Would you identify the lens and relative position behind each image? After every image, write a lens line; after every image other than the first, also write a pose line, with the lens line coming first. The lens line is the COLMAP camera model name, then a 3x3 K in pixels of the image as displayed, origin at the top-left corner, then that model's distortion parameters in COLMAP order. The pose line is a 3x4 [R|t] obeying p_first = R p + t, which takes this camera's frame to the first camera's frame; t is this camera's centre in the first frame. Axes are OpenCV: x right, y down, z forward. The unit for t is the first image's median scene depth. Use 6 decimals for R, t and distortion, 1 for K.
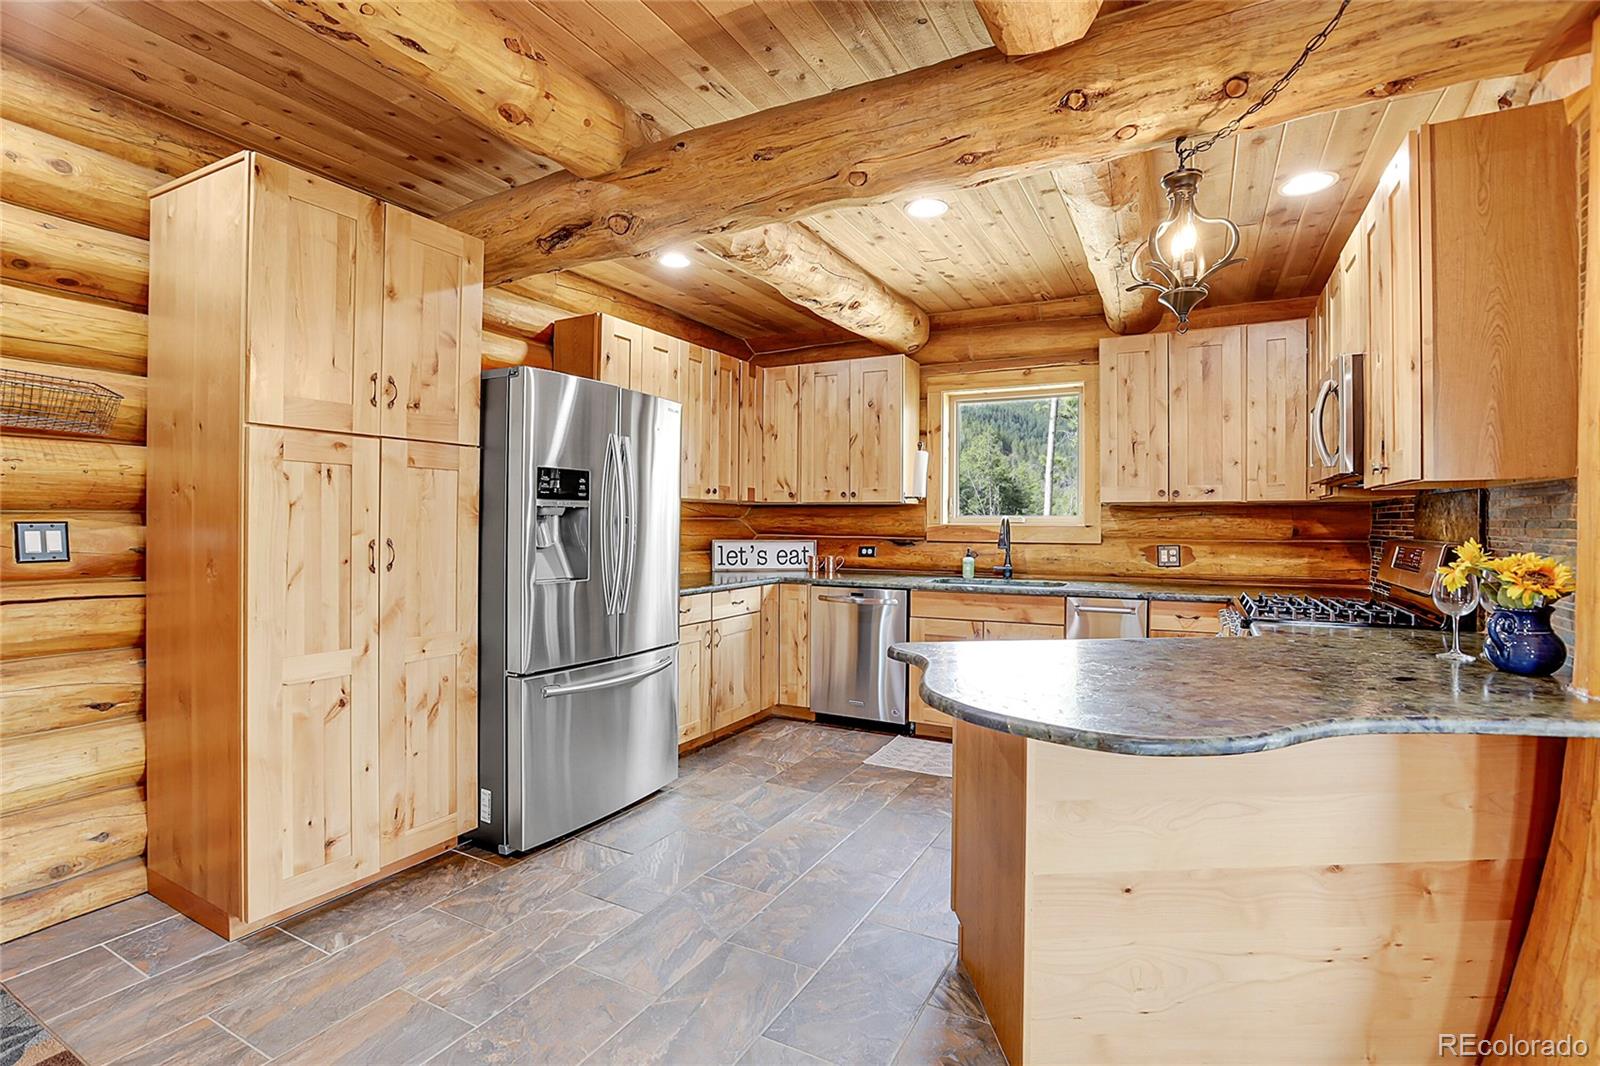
lens RADIAL K [[734.5, 0, 798.2], [0, 734.5, 536.6], [0, 0, 1]] dist [-0.037411, 0.009107]
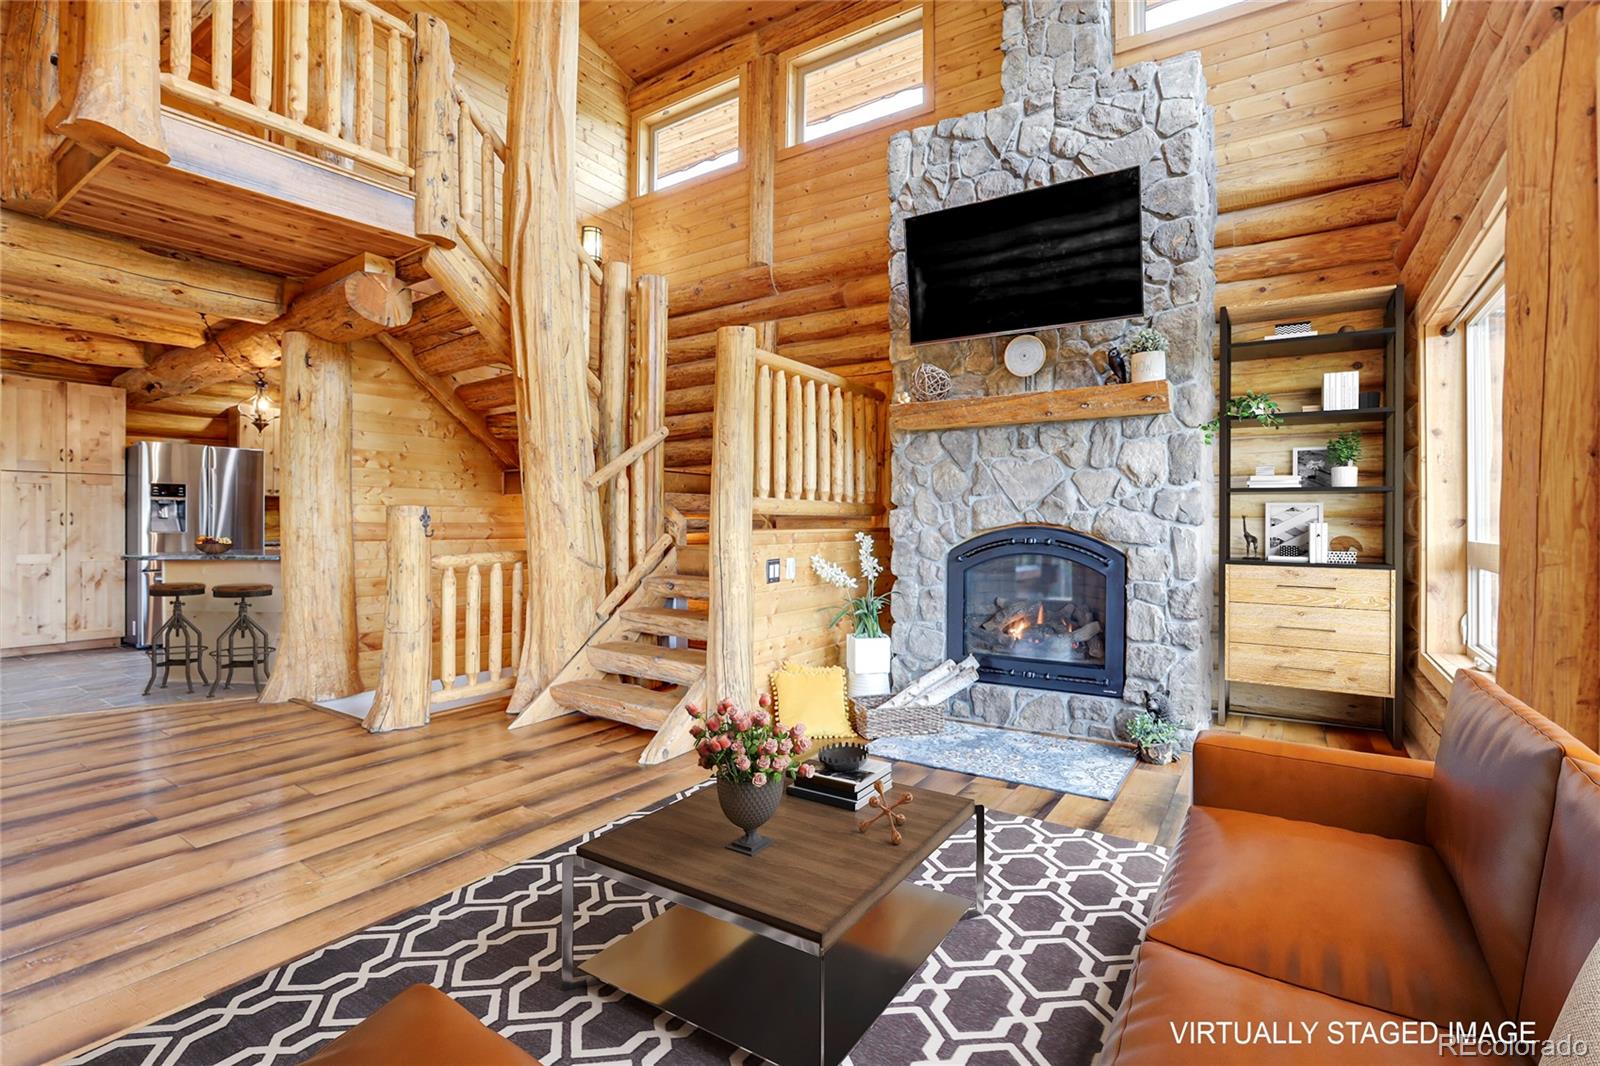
lens RADIAL K [[738.4, 0, 809.8], [0, 738.4, 524.4], [0, 0, 1]] dist [-0.052617, 0.019470]
pose [[0.996432, -0.001552, -0.084385, 1.522265], [0.000203, 0.999872, -0.015996, 0.058045], [0.084399, 0.015922, 0.996305, -0.876296]]
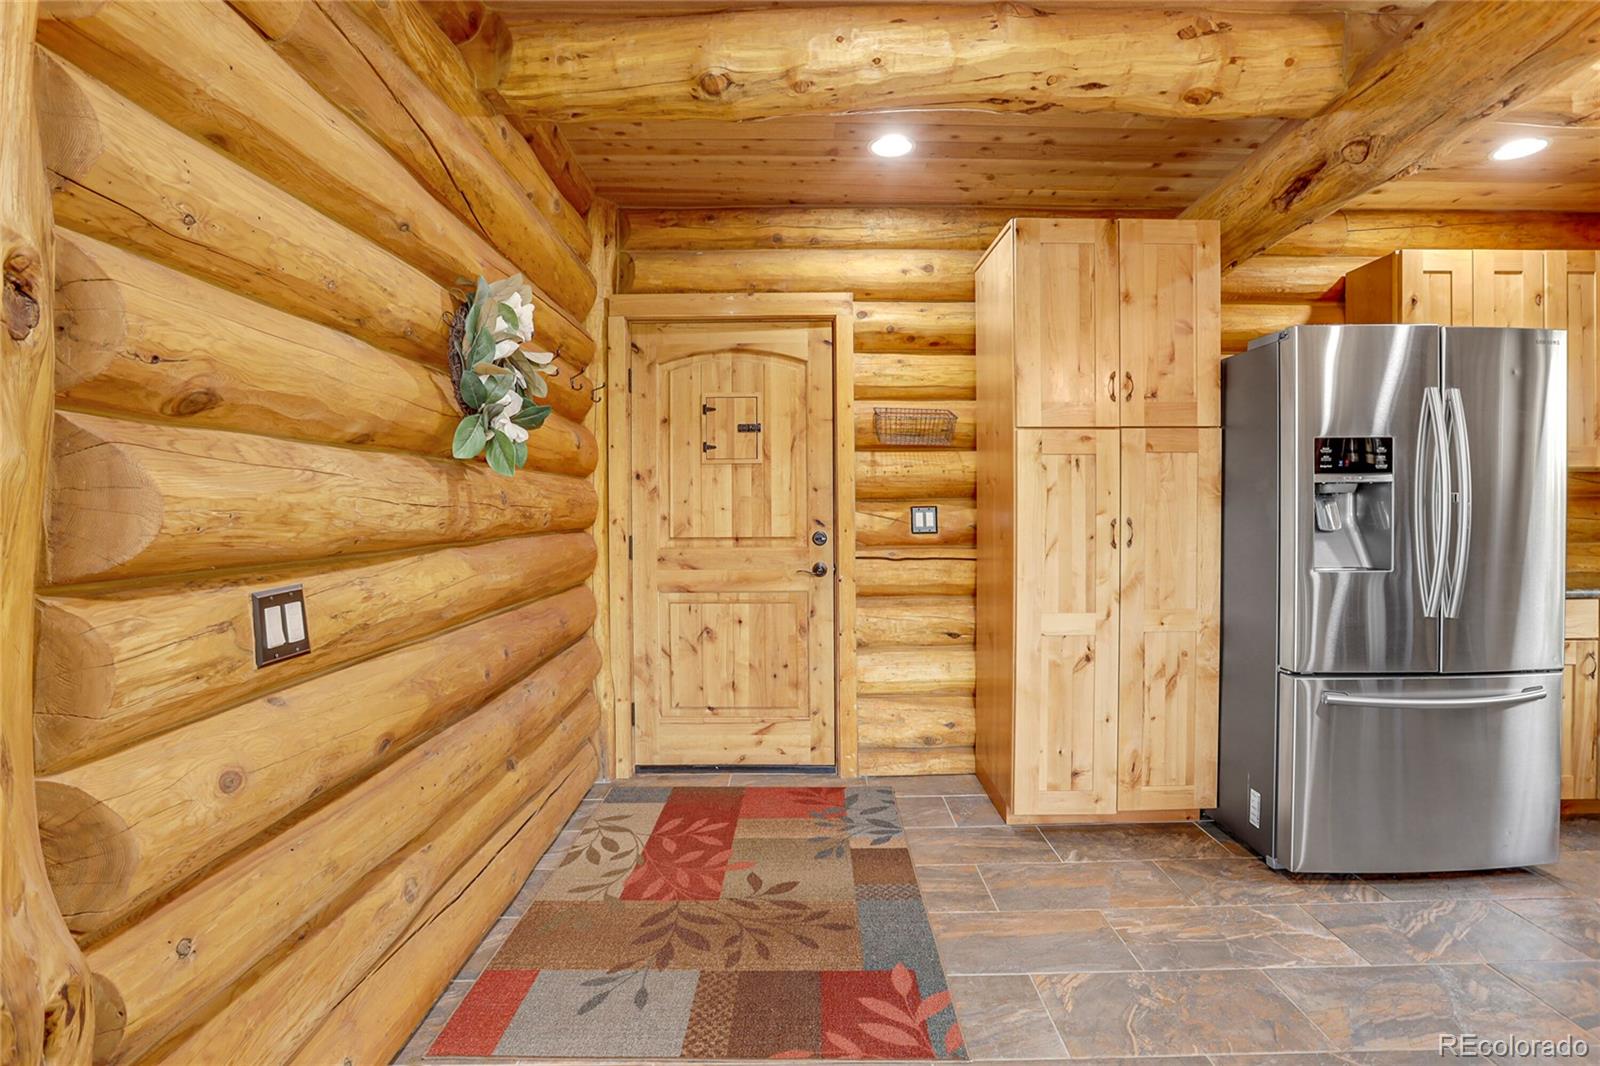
lens RADIAL K [[738.4, 0, 809.8], [0, 738.4, 524.4], [0, 0, 1]] dist [-0.052617, 0.019470]
pose [[0.487620, 0.008534, -0.873014, 0.117458], [-0.007441, 0.999957, 0.005619, 0.006402], [0.873024, 0.003756, 0.487662, 0.018356]]
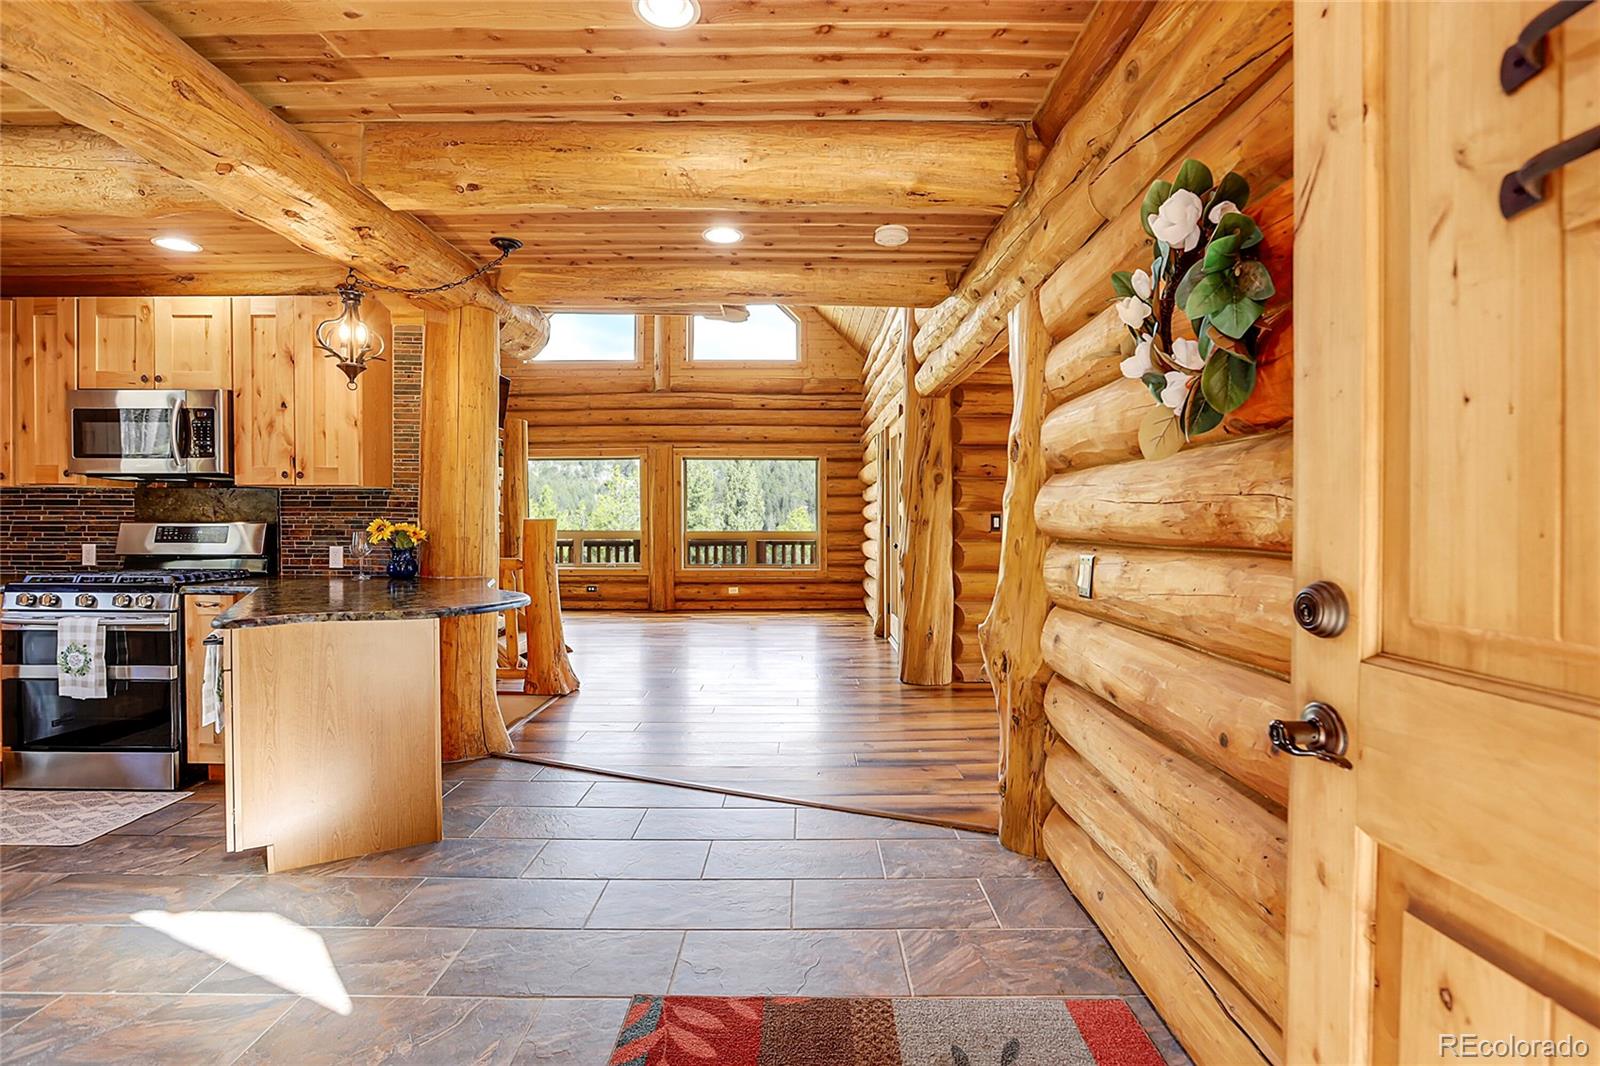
lens RADIAL K [[738.4, 0, 809.8], [0, 738.4, 524.4], [0, 0, 1]] dist [-0.052617, 0.019470]
pose [[-0.487097, -0.010812, 0.873281, -0.730705], [0.013561, 0.999709, 0.019942, 0.000510], [-0.873243, 0.021556, -0.486808, 0.461428]]
